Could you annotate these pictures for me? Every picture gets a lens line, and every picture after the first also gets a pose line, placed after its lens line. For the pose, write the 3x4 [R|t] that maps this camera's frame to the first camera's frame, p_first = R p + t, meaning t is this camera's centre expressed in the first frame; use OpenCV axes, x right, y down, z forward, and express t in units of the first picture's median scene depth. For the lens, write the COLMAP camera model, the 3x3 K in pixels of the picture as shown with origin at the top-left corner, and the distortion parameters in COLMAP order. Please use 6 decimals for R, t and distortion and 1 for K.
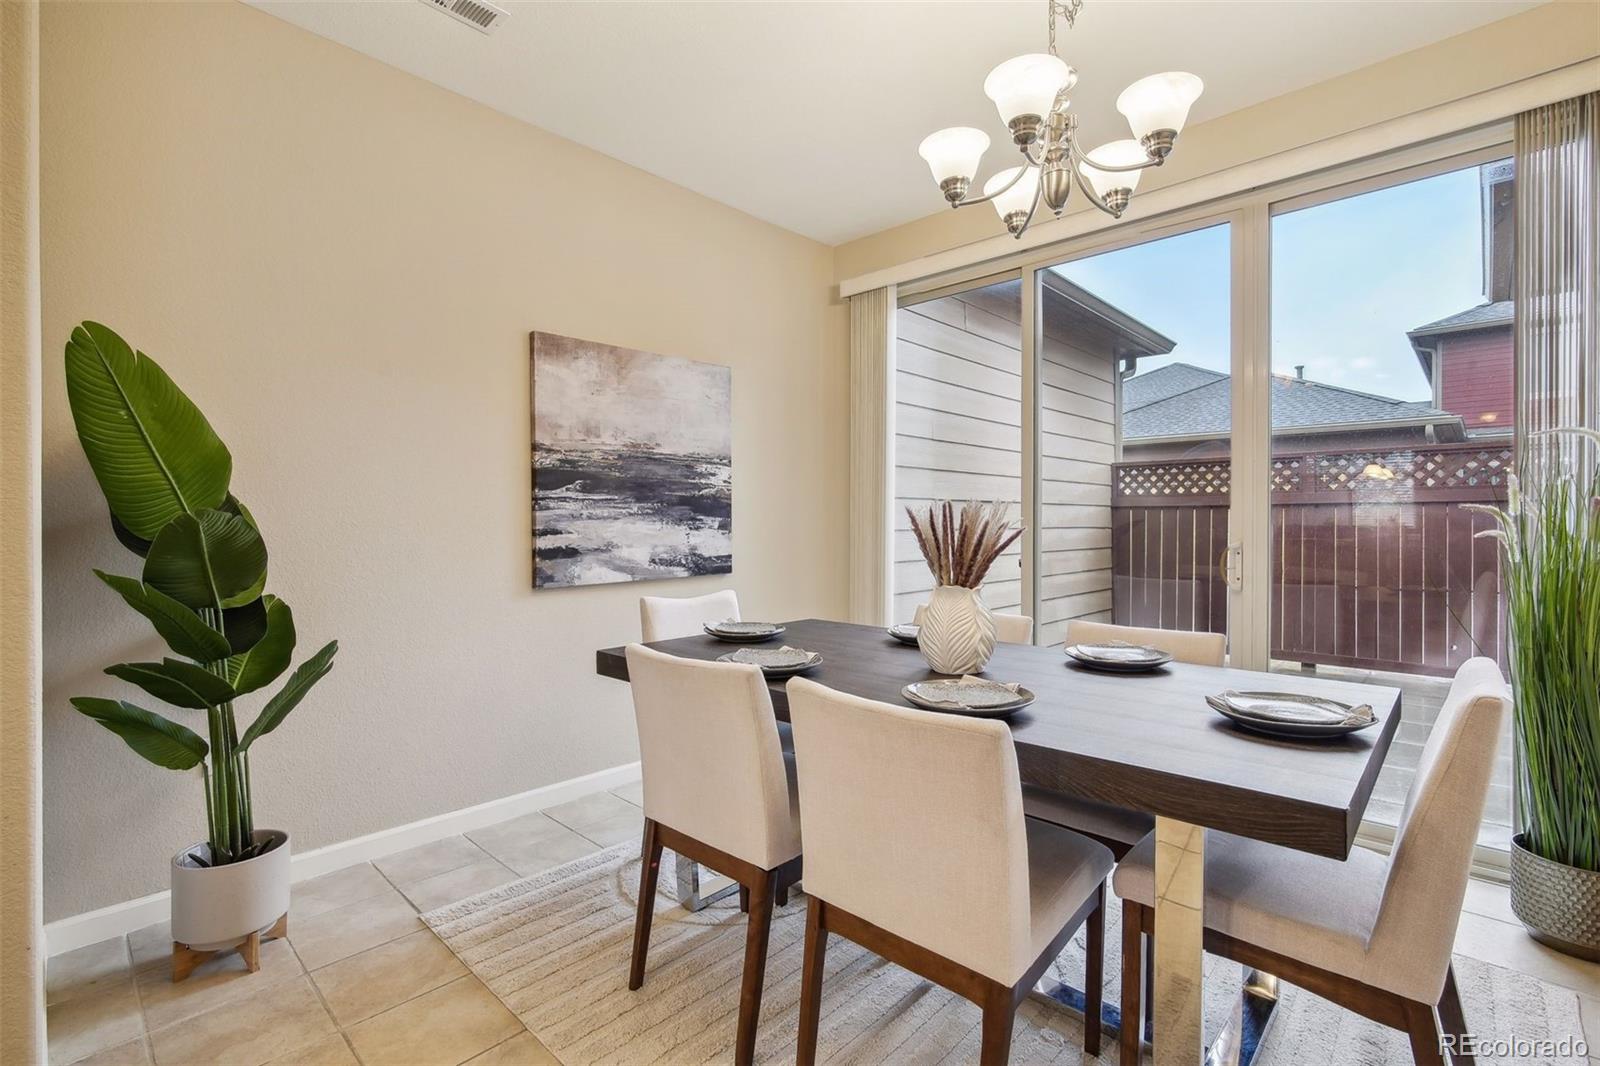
lens RADIAL K [[728.5, 0, 801.6], [0, 728.5, 530.5], [0, 0, 1]] dist [-0.004233, 0.000802]
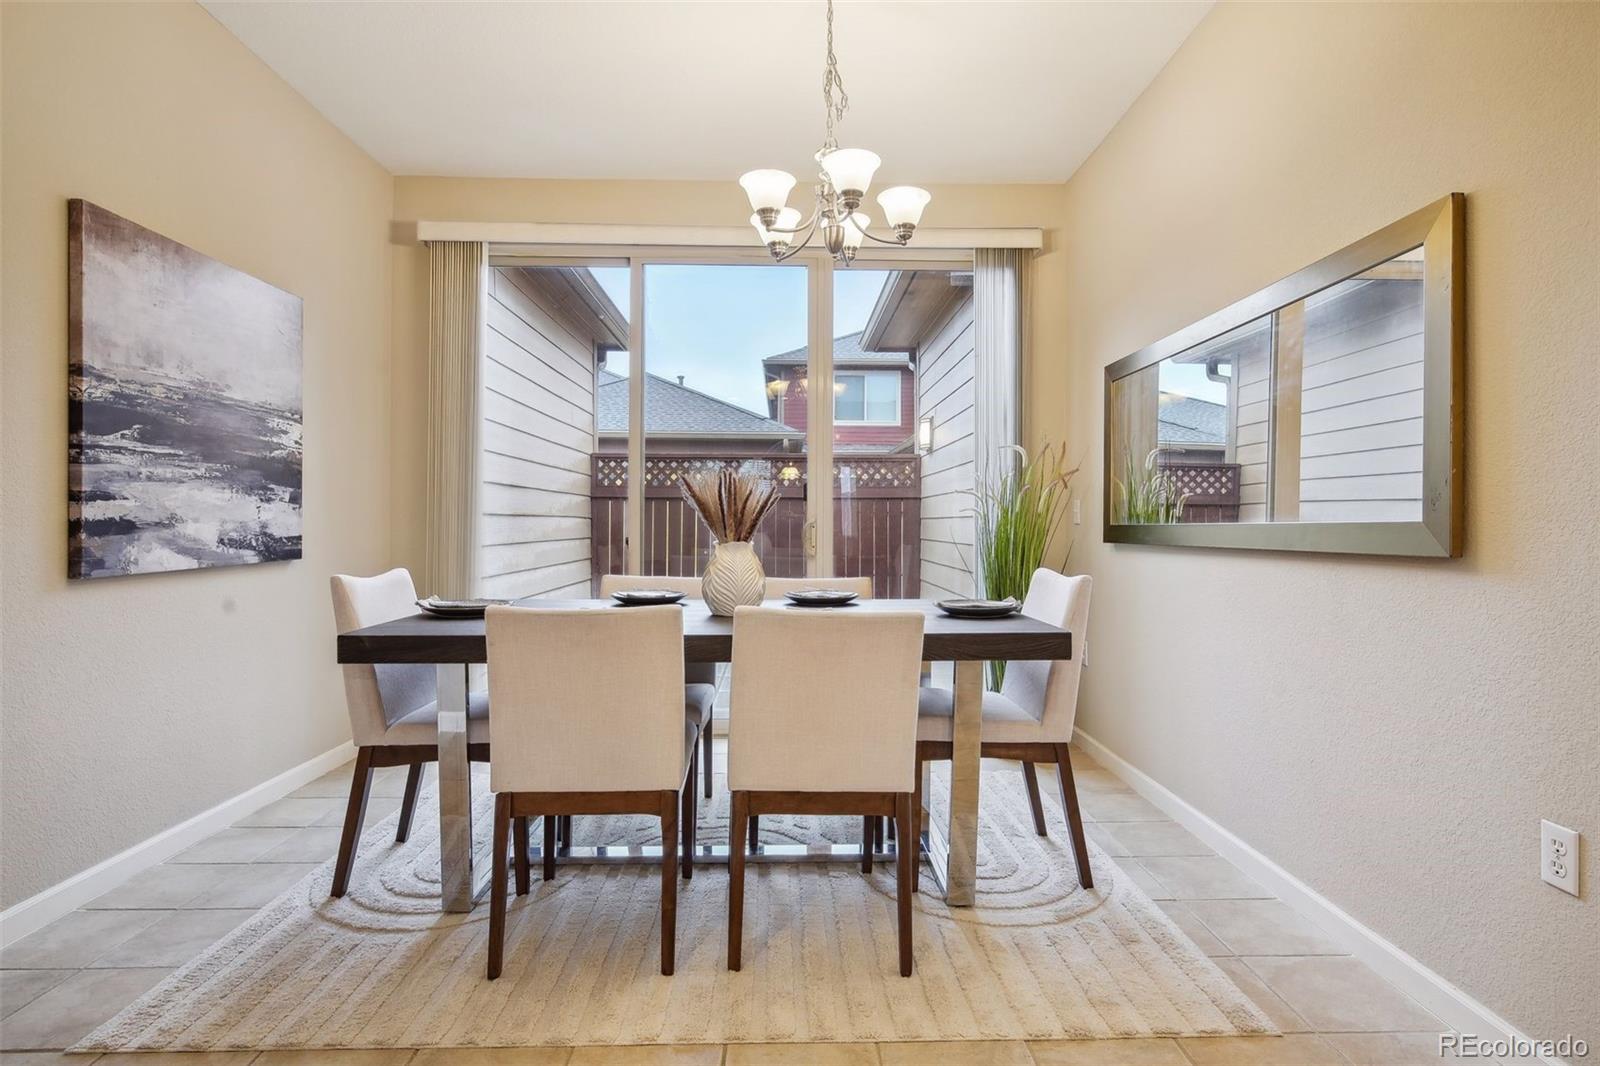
lens RADIAL K [[857.4, 0, 765.5], [0, 857.4, 529.8], [0, 0, 1]] dist [0.008457, 0.000176]
pose [[0.714184, 0.000946, 0.699957, -0.437503], [0.003982, 0.999977, -0.005414, 0.038336], [-0.699946, 0.006654, 0.714165, -0.019841]]
